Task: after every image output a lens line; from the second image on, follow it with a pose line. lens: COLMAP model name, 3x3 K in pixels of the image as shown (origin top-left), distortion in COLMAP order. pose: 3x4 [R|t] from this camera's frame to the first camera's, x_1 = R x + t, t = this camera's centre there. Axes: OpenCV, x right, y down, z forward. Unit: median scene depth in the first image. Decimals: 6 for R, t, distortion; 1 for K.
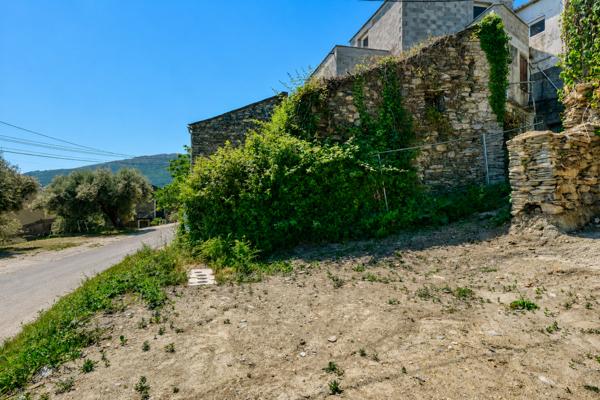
lens RADIAL K [[343.8, 0, 300.2], [0, 343.8, 201.4], [0, 0, 1]] dist [-0.001987, 0.000029]
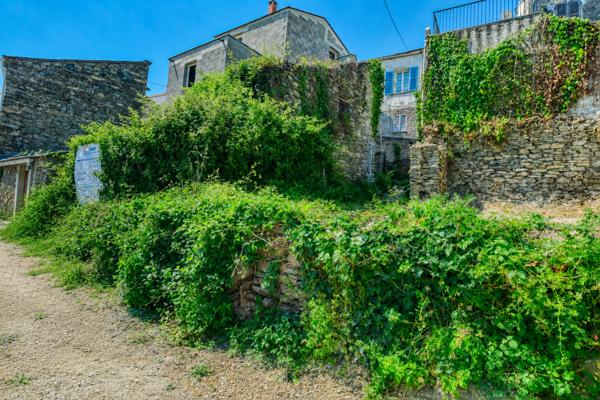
lens RADIAL K [[343.8, 0, 301.6], [0, 343.8, 202.6], [0, 0, 1]] dist [-0.001987, 0.000029]
pose [[0.779926, 0.110391, 0.616059, -0.455409], [-0.079329, 0.993819, -0.077651, 0.151553], [-0.620823, 0.011690, 0.783863, 0.127605]]
